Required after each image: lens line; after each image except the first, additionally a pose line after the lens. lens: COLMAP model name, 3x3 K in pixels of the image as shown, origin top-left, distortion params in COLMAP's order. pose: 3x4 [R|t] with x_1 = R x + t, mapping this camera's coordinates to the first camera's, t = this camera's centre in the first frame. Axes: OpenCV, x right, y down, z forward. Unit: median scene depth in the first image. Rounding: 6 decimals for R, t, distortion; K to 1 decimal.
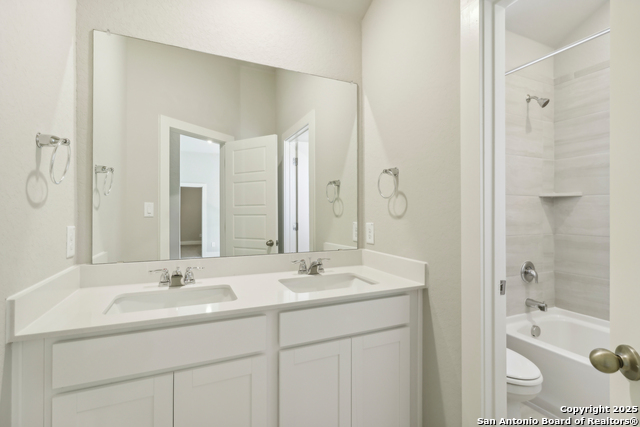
lens RADIAL K [[304.2, 0, 319.4], [0, 304.2, 210.7], [0, 0, 1]] dist [0.003774, -0.000712]
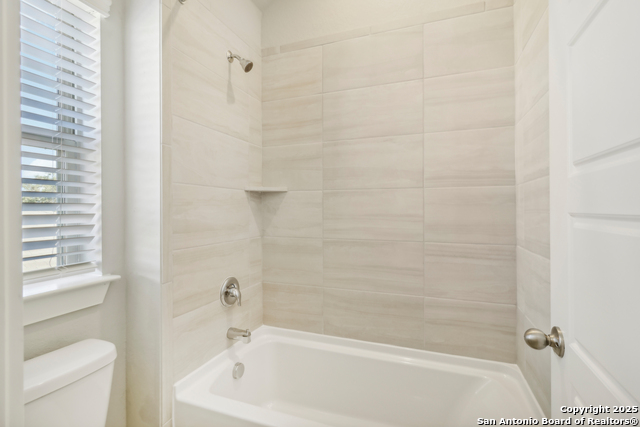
lens RADIAL K [[304.2, 0, 319.9], [0, 304.2, 211.4], [0, 0, 1]] dist [0.003774, -0.000712]
pose [[0.711306, -0.005952, 0.702857, 0.316710], [0.001956, 0.999977, 0.006489, 0.002502], [-0.702879, -0.003241, 0.711302, 0.318288]]
